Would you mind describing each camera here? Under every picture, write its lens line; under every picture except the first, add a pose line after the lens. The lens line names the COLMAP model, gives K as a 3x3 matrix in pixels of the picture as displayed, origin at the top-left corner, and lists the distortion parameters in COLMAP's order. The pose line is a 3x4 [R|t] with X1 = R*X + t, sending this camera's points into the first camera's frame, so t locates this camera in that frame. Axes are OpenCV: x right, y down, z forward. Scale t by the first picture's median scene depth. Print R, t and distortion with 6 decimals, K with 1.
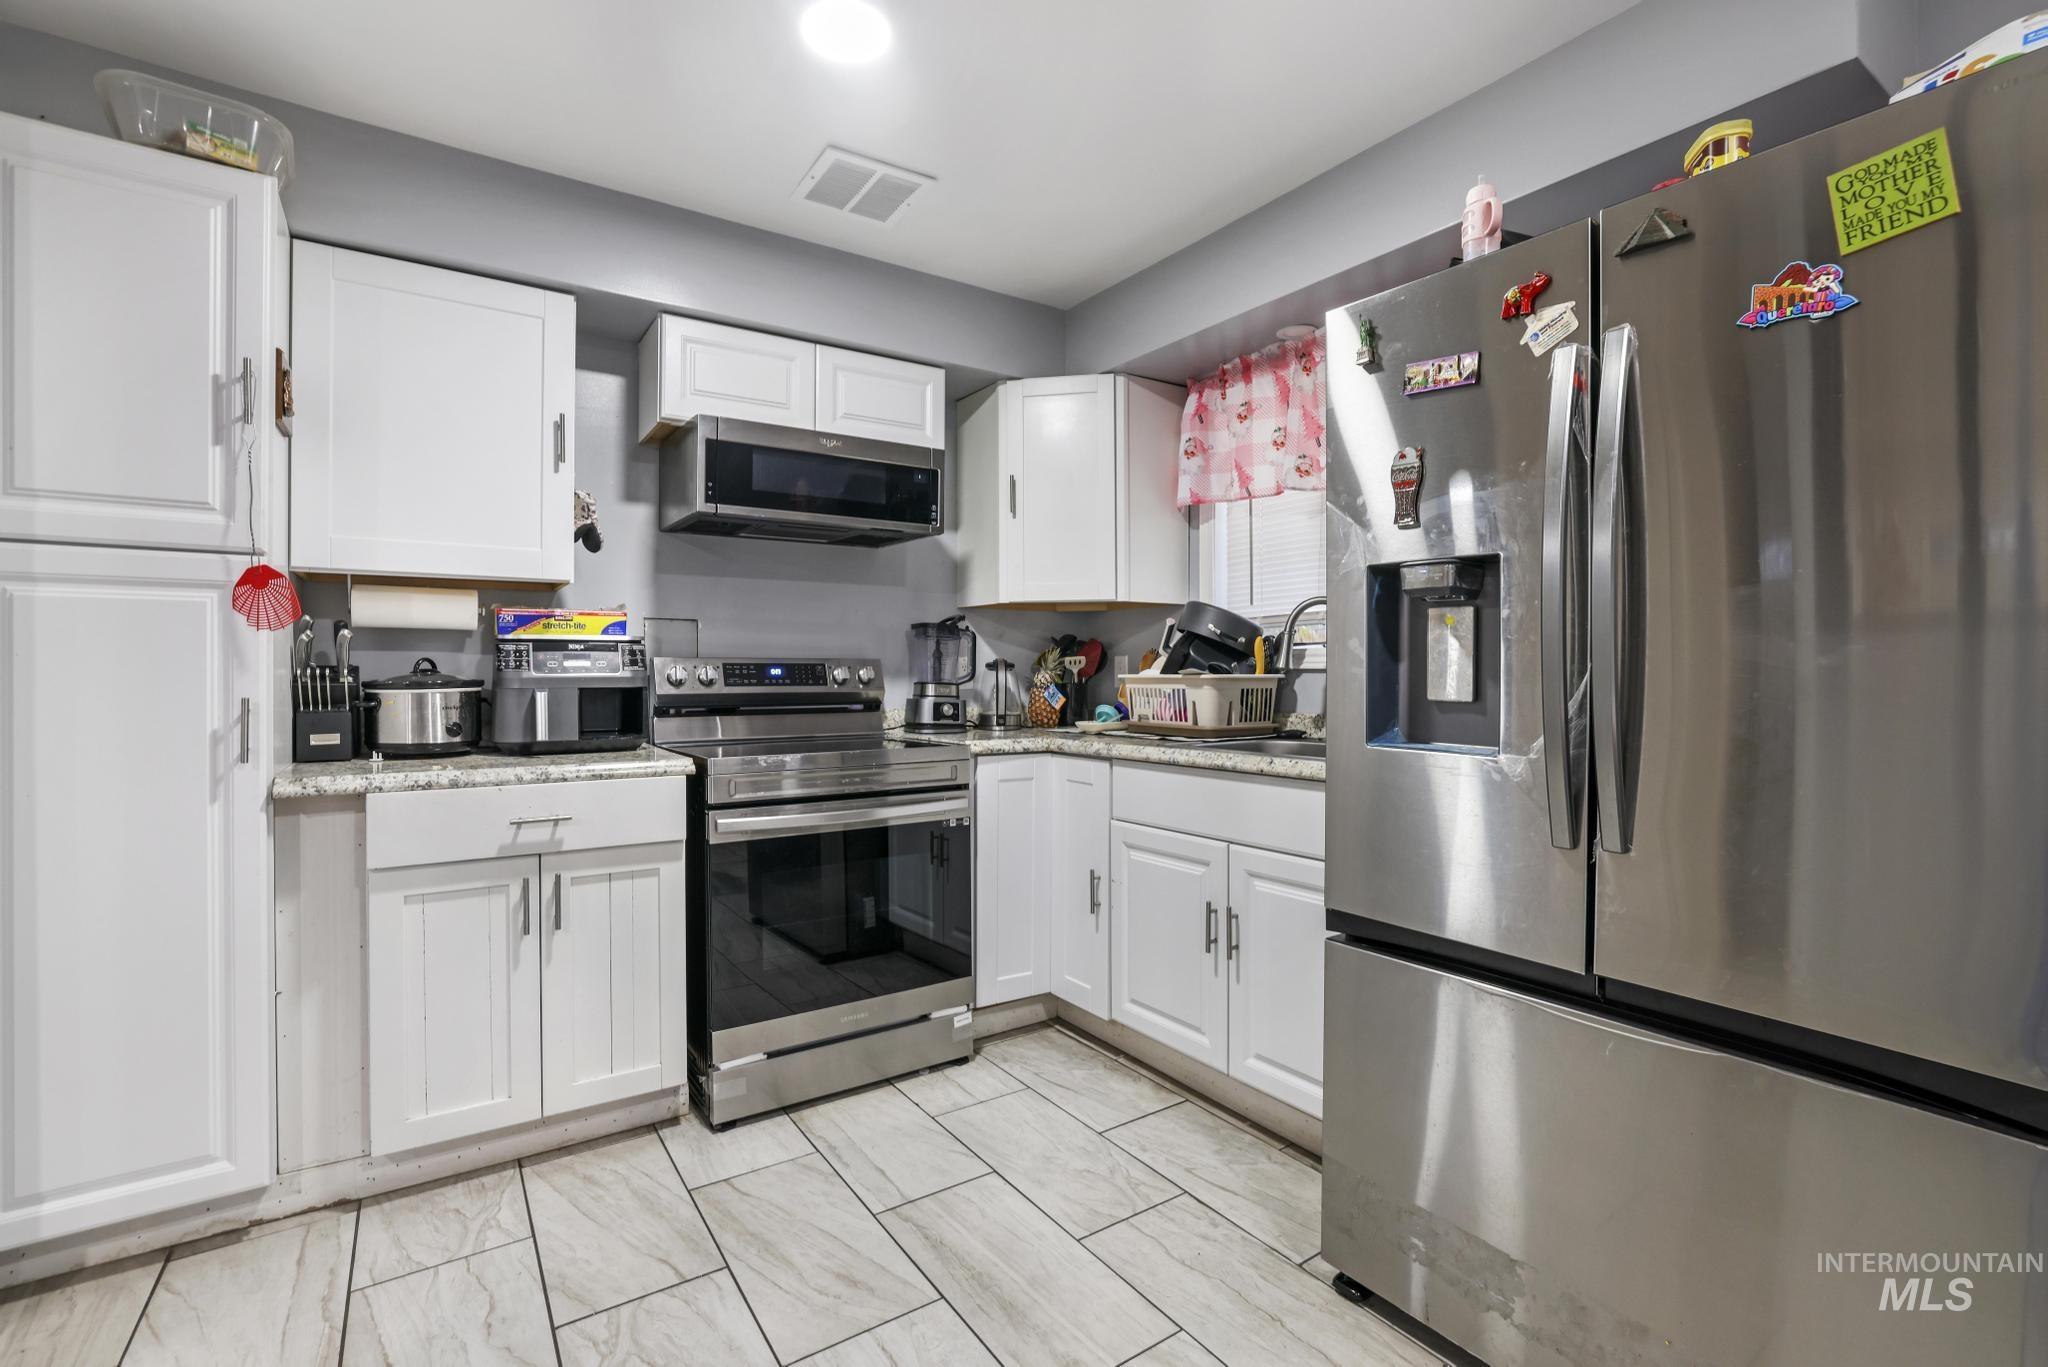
lens RADIAL K [[887.9, 0, 965.9], [0, 887.9, 672.1], [0, 0, 1]] dist [-0.040577, 0.015702]
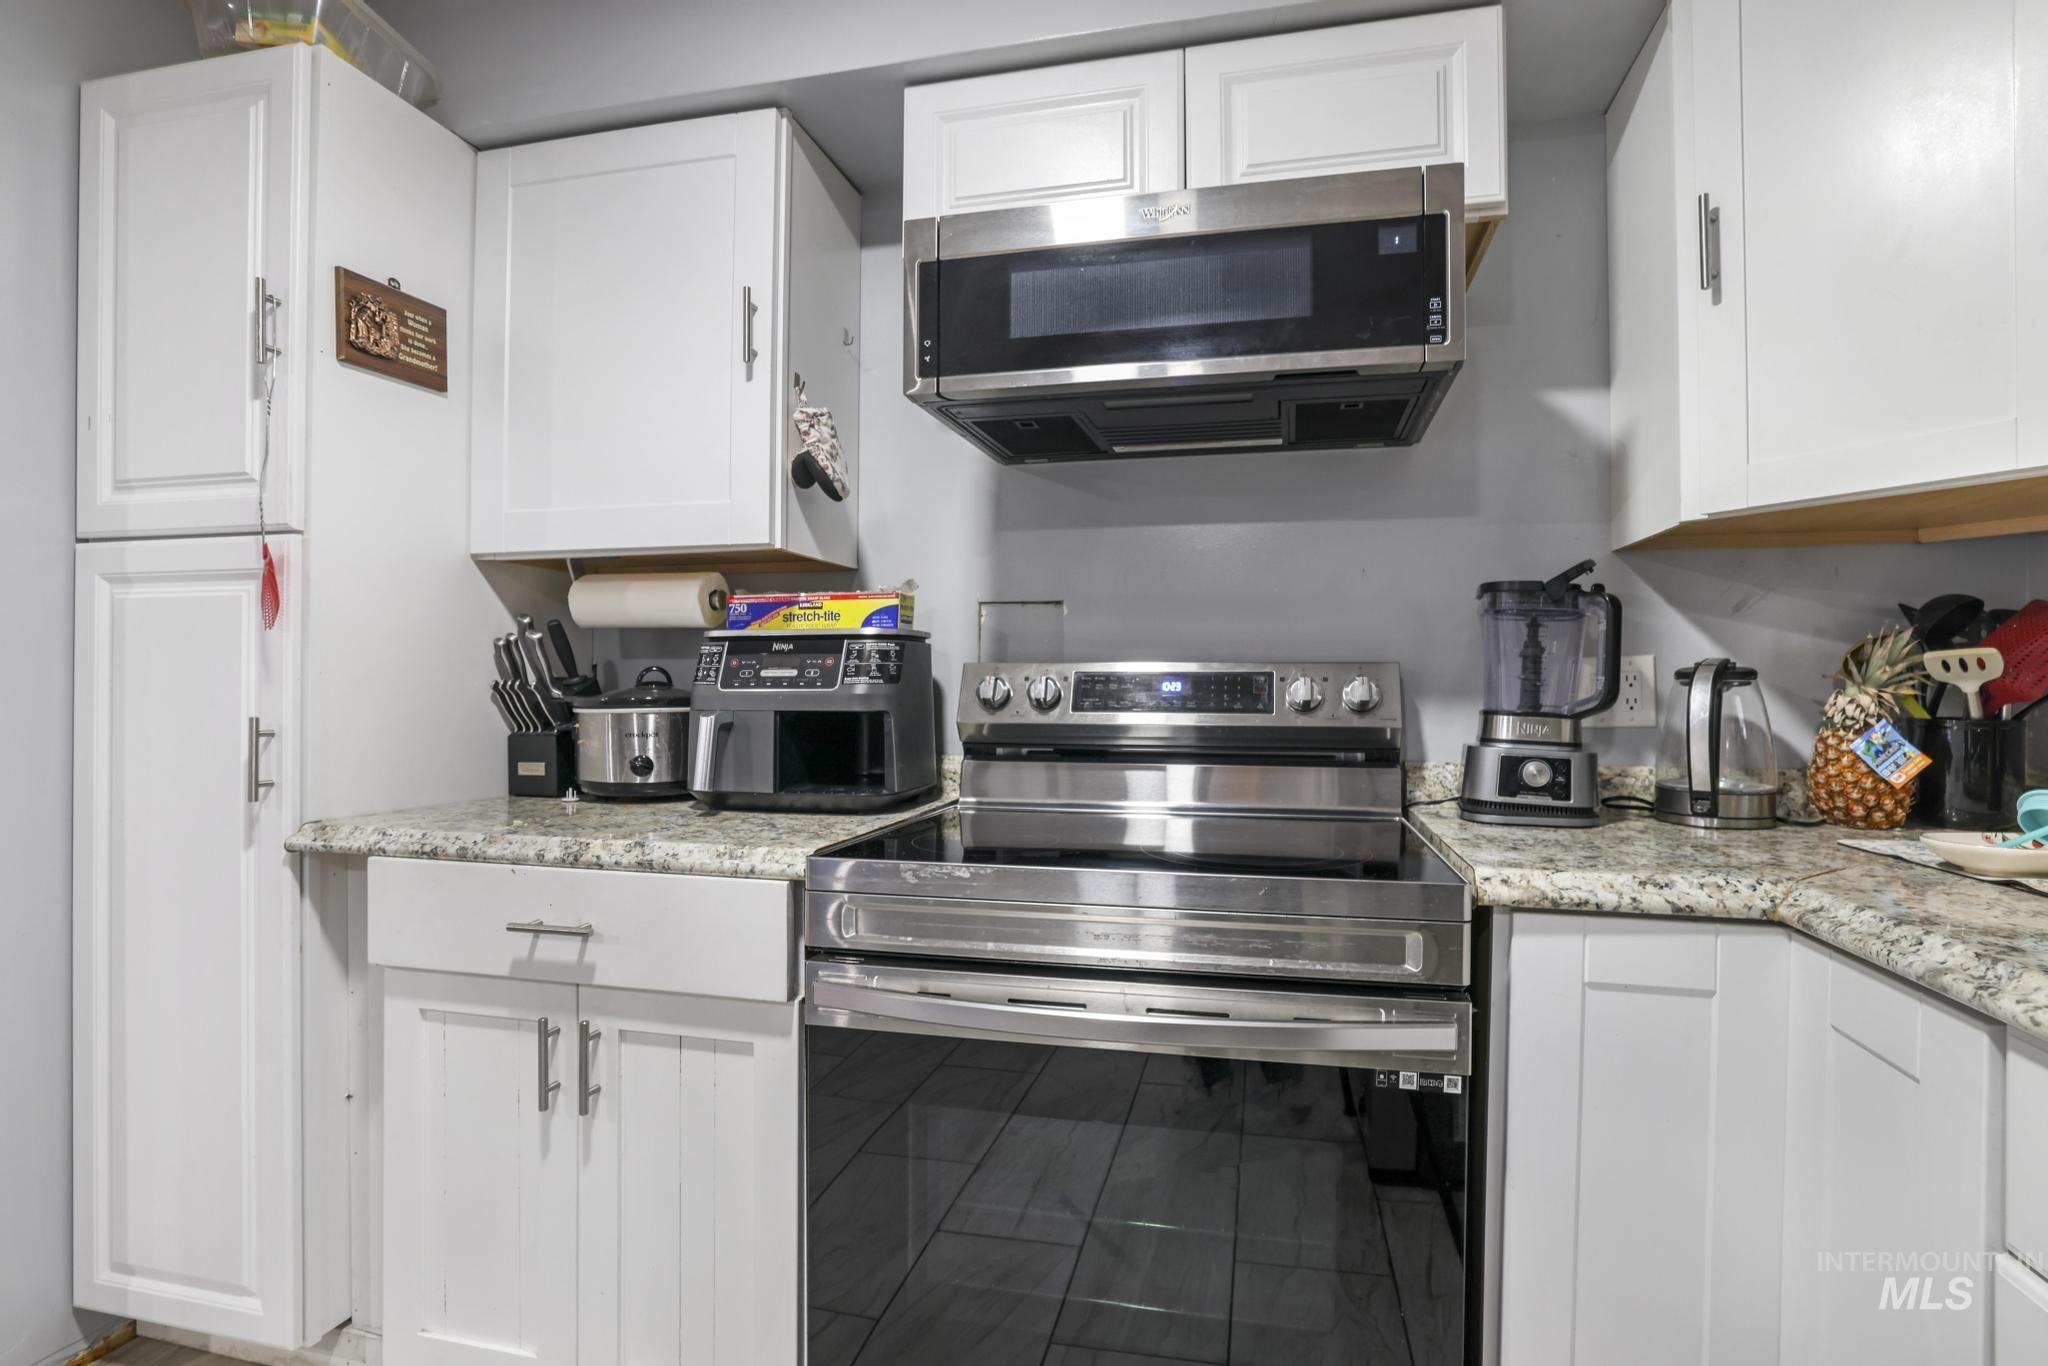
lens RADIAL K [[928.8, 0, 1029.3], [0, 928.8, 679.1], [0, 0, 1]] dist [-0.030793, 0.000267]
pose [[0.709218, -0.003701, -0.704980, 0.159205], [-0.003863, 0.999951, -0.009136, 0.000632], [0.704979, 0.009203, 0.709169, 0.639096]]
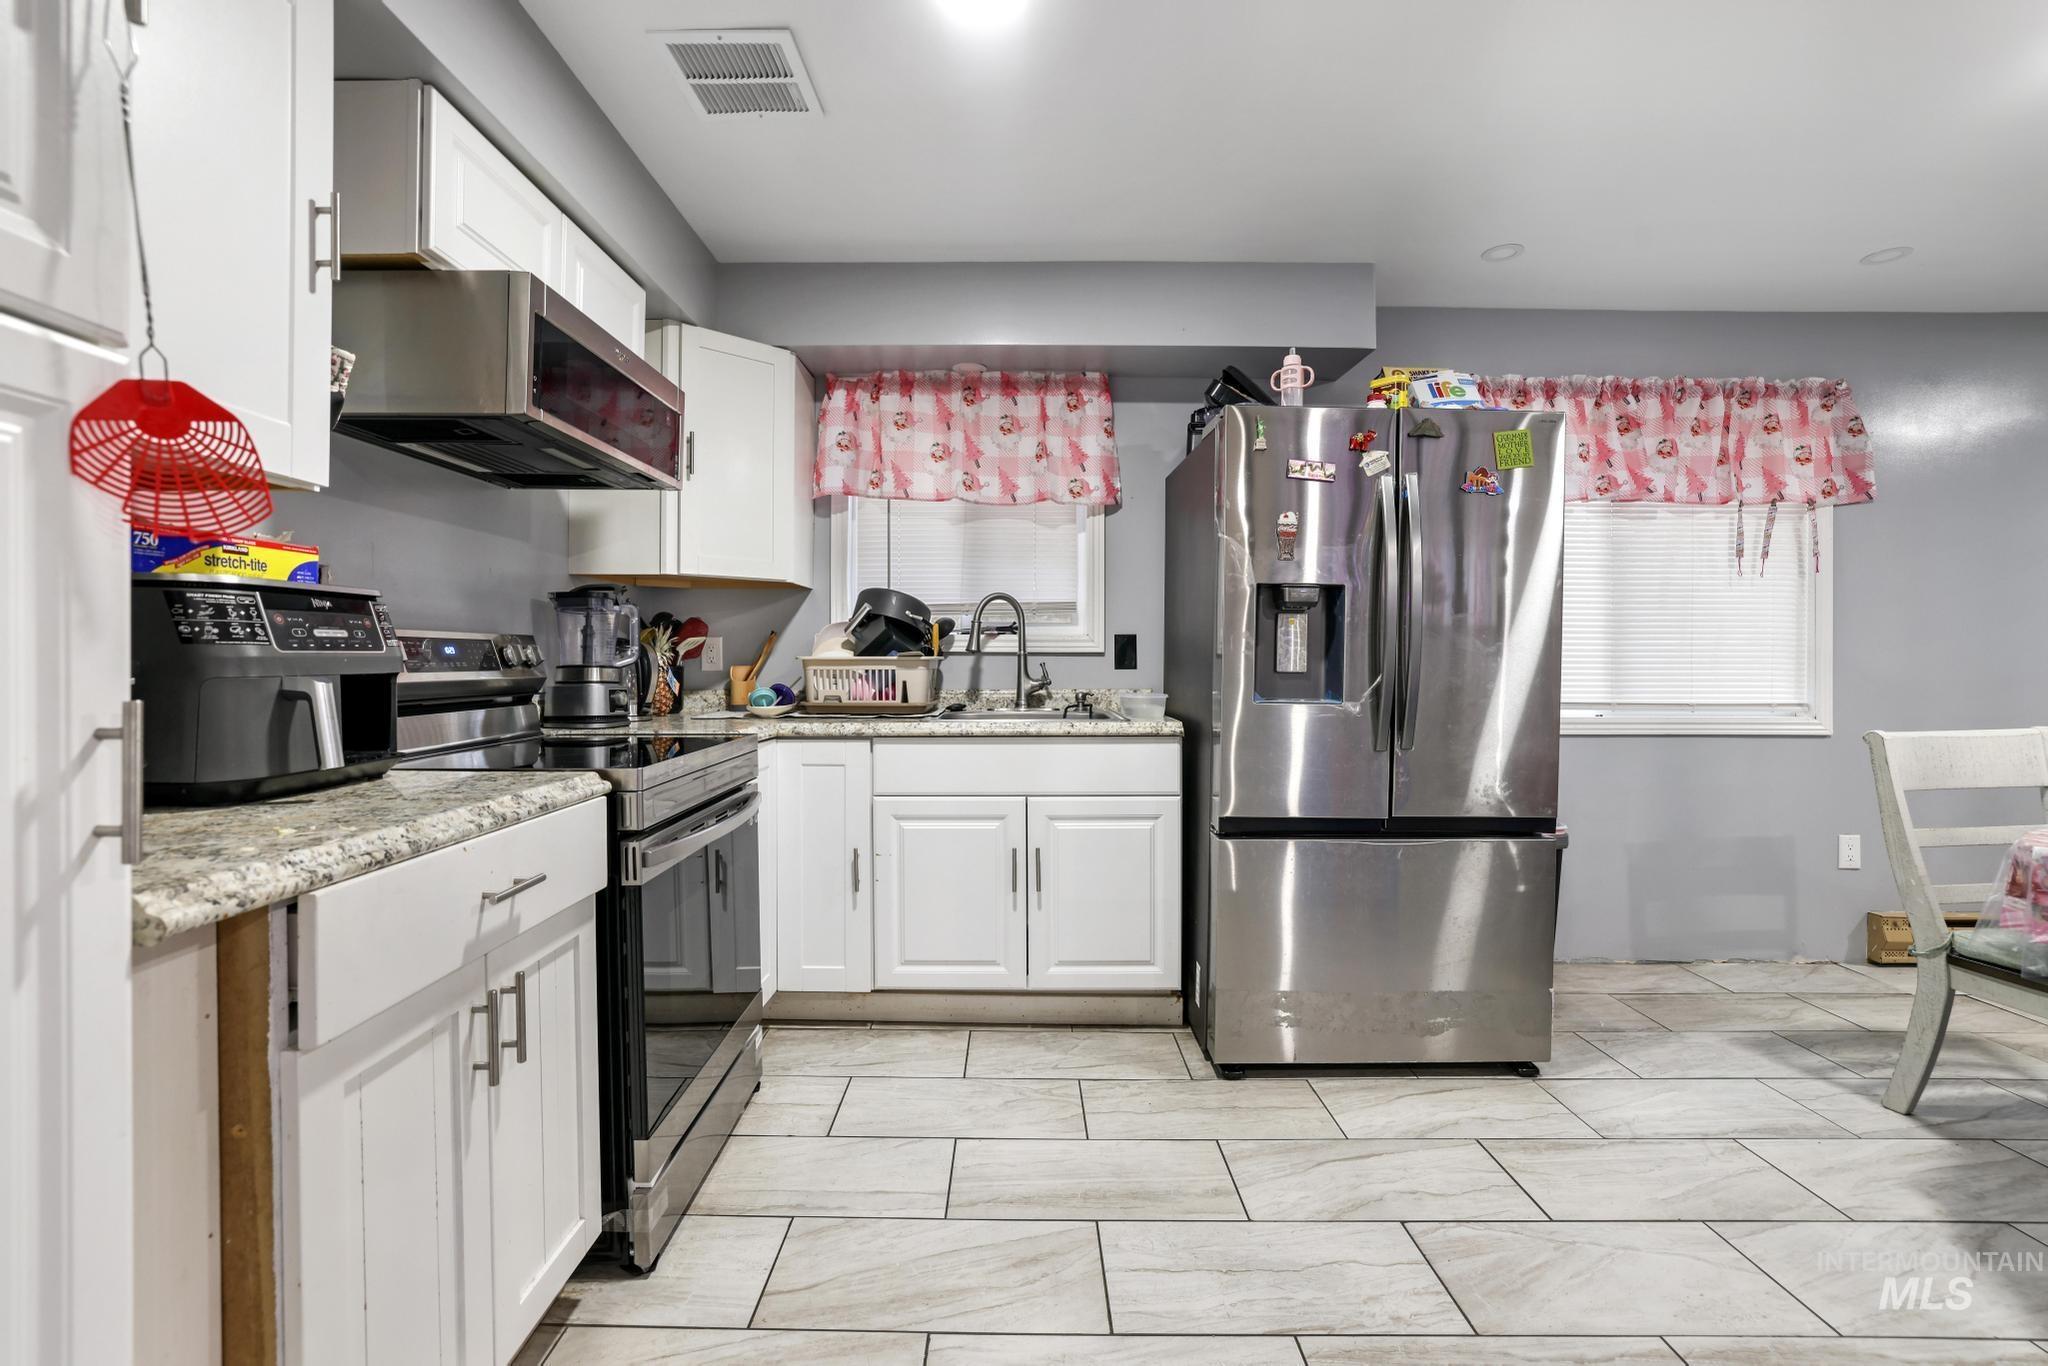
lens RADIAL K [[886.0, 0, 1025.0], [0, 886.0, 663.2], [0, 0, 1]] dist [-0.026000, 0.000567]
pose [[0.562412, -0.002635, 0.826853, -0.645648], [-0.002981, 0.999982, 0.005215, 0.005905], [-0.826852, -0.005397, 0.562394, 0.299608]]
